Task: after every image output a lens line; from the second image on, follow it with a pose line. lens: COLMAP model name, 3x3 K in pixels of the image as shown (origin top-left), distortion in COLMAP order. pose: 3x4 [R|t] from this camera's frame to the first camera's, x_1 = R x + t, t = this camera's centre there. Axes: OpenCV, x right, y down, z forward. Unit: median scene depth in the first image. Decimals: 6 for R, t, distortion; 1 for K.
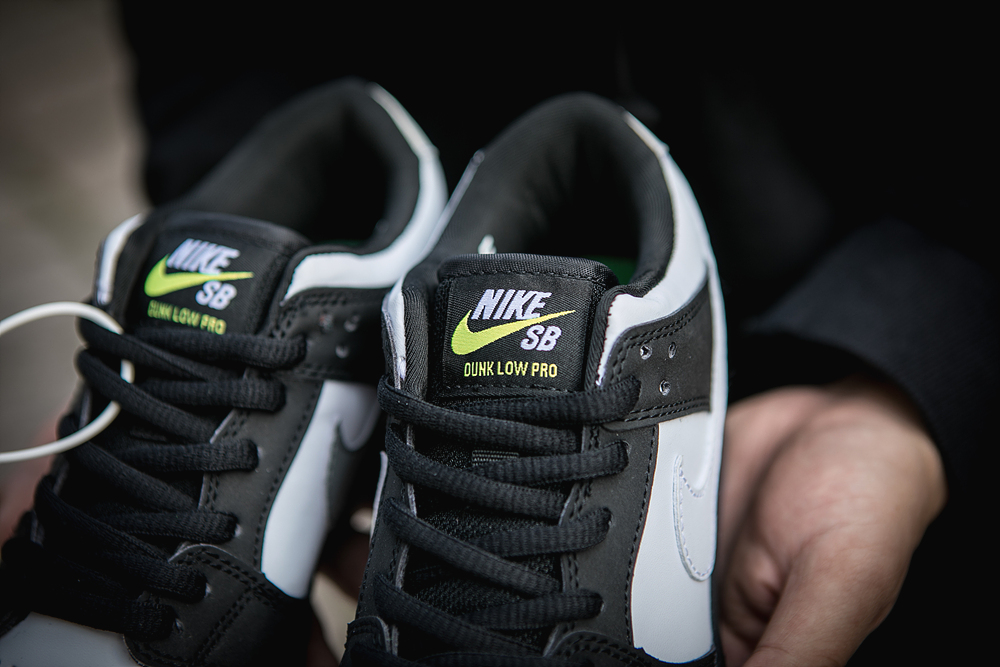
lens RADIAL K [[1677.4, 0, 500.0], [0, 1677.4, 333.5], [0, 0, 1]] dist [0.259271, 0.064409]
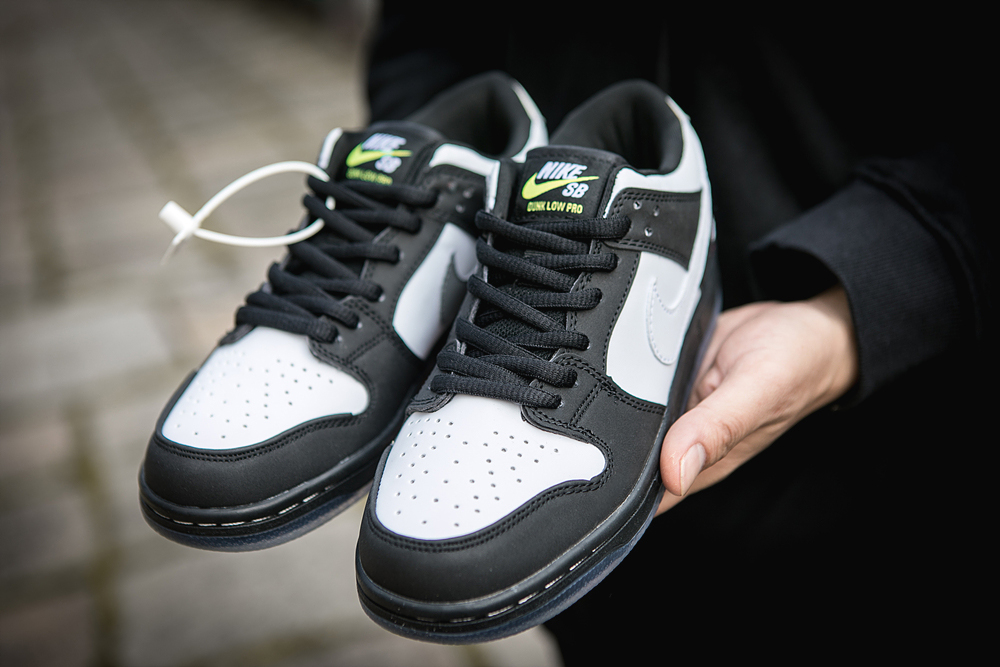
lens RADIAL K [[1635.1, 0, 500.0], [0, 1635.1, 333.5], [0, 0, 1]] dist [-0.037461, -0.016534]
pose [[0.985902, 0.117799, -0.118834, 0.157633], [-0.129068, 0.987354, -0.092056, 0.296868], [0.106487, 0.106096, 0.988638, -0.574346]]
